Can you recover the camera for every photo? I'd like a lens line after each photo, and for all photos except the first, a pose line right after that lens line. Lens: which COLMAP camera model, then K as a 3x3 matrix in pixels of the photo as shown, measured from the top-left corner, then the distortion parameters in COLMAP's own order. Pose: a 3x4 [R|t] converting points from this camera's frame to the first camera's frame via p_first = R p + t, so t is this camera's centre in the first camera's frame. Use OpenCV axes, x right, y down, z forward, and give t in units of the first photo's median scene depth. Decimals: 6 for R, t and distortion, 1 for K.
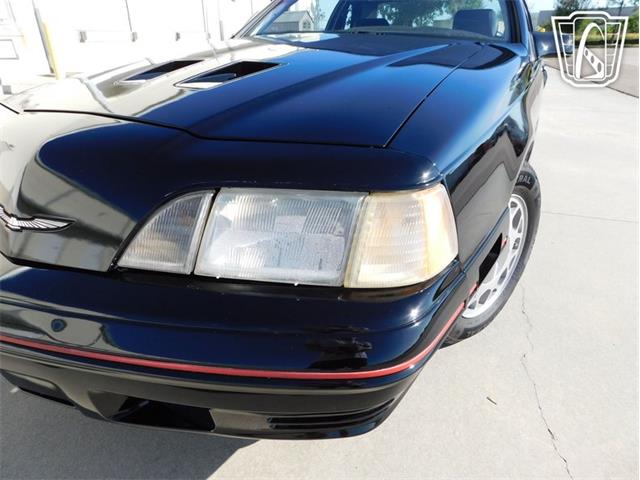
lens RADIAL K [[420.7, 0, 318.6], [0, 420.7, 233.3], [0, 0, 1]] dist [-0.069767, 0.049665]
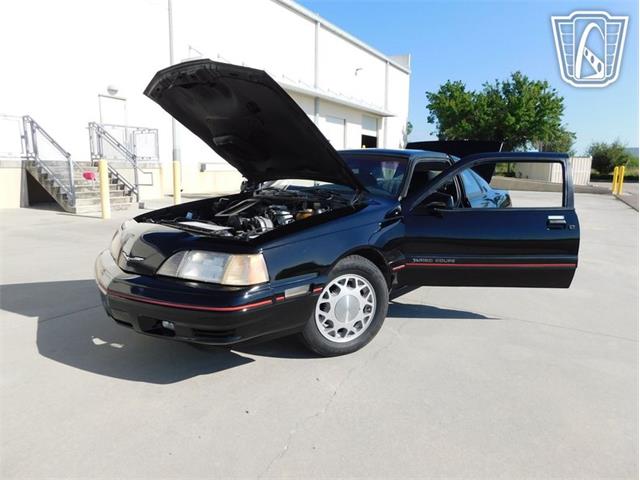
lens RADIAL K [[420.7, 0, 318.6], [0, 420.7, 233.3], [0, 0, 1]] dist [-0.069767, 0.049665]
pose [[0.974665, 0.047493, -0.218570, 1.350084], [-0.106739, 0.957510, -0.267921, 0.498223], [0.196558, 0.284463, 0.938321, -1.735567]]
